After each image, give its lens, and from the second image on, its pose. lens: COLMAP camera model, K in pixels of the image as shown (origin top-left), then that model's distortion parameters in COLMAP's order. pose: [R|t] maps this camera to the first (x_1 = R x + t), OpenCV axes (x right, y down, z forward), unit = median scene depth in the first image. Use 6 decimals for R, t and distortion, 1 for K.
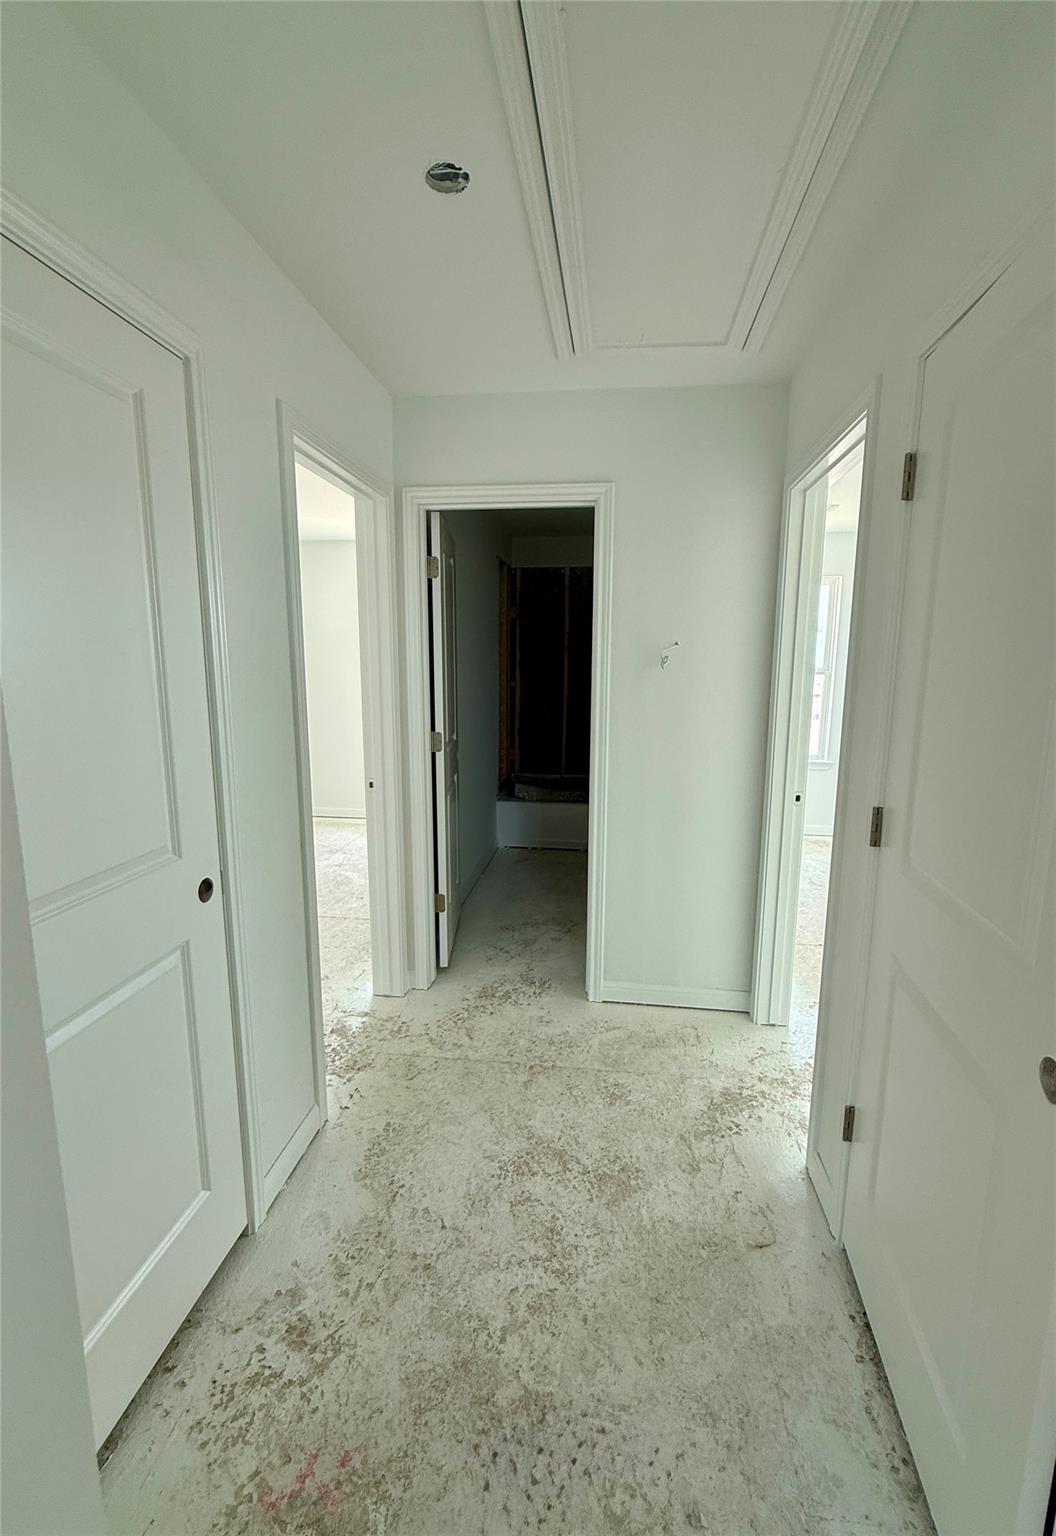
lens RADIAL K [[676.4, 0, 528.2], [0, 676.4, 770.5], [0, 0, 1]] dist [-0.000026, 0.000000]
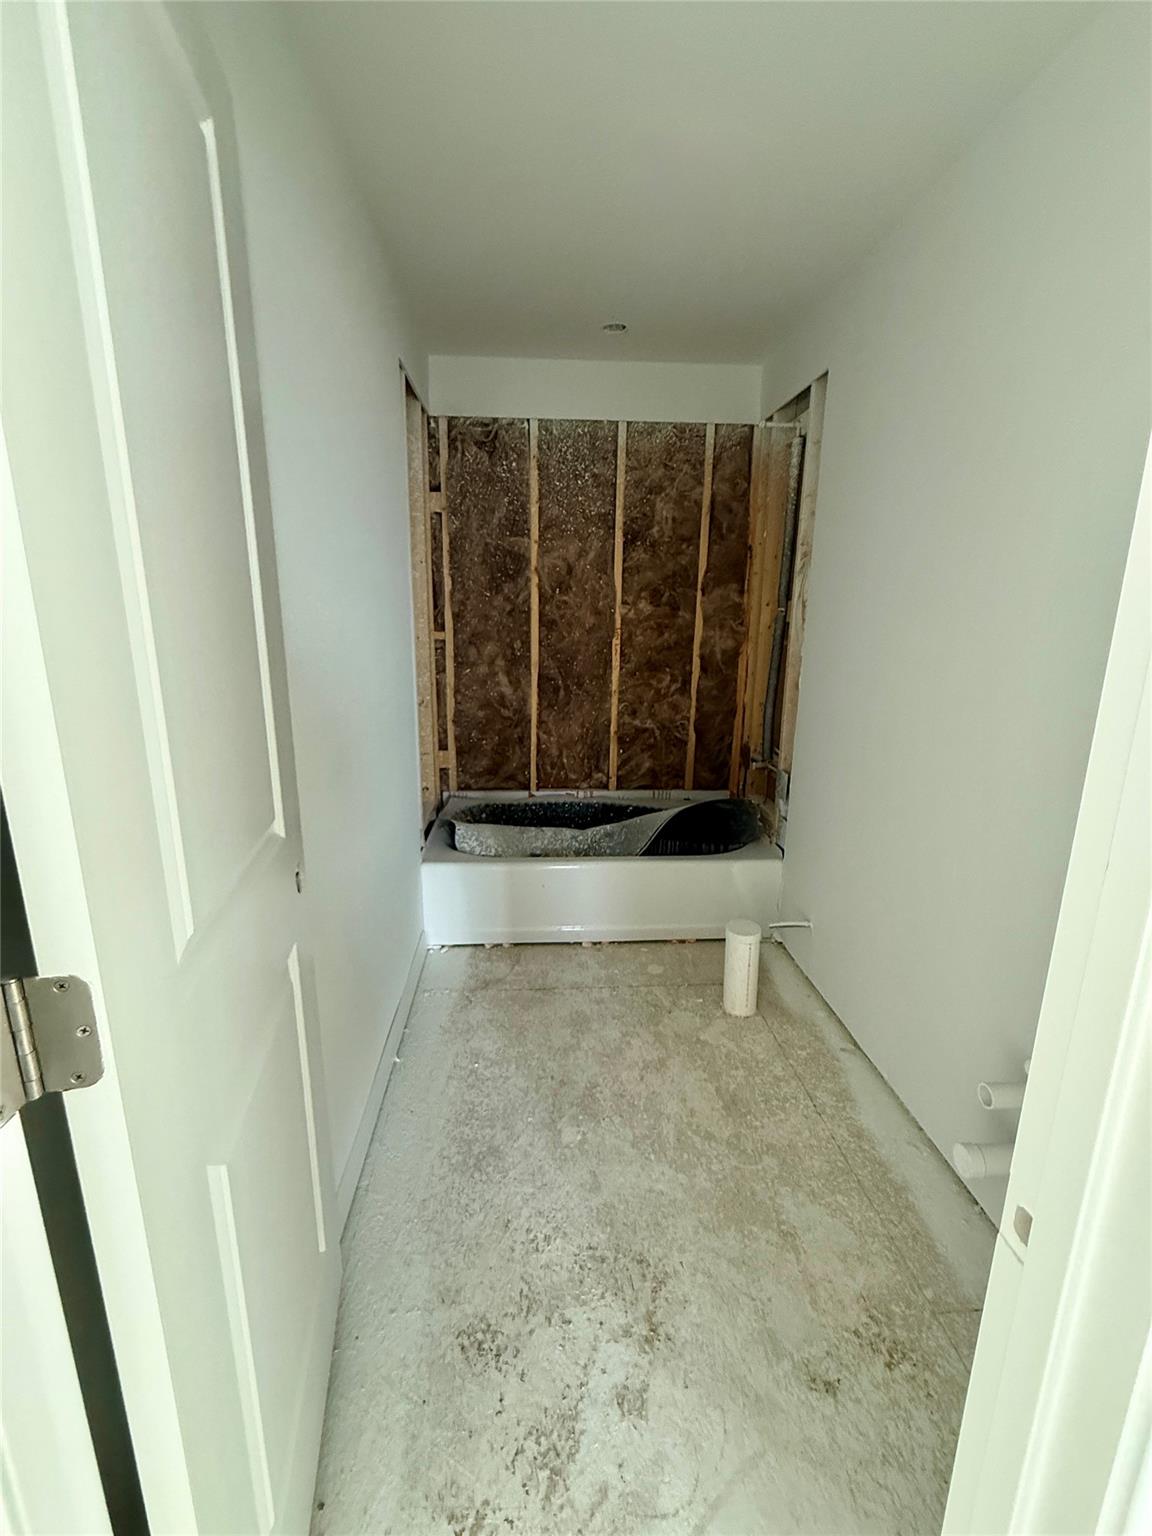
lens RADIAL K [[663.6, 0, 573.7], [0, 663.6, 770.8], [0, 0, 1]] dist [-0.002268, 0.000338]
pose [[0.980862, -0.041892, 0.190147, -0.025197], [0.026574, 0.996245, 0.082406, -0.064204], [-0.192885, -0.075776, 0.978291, 0.472356]]
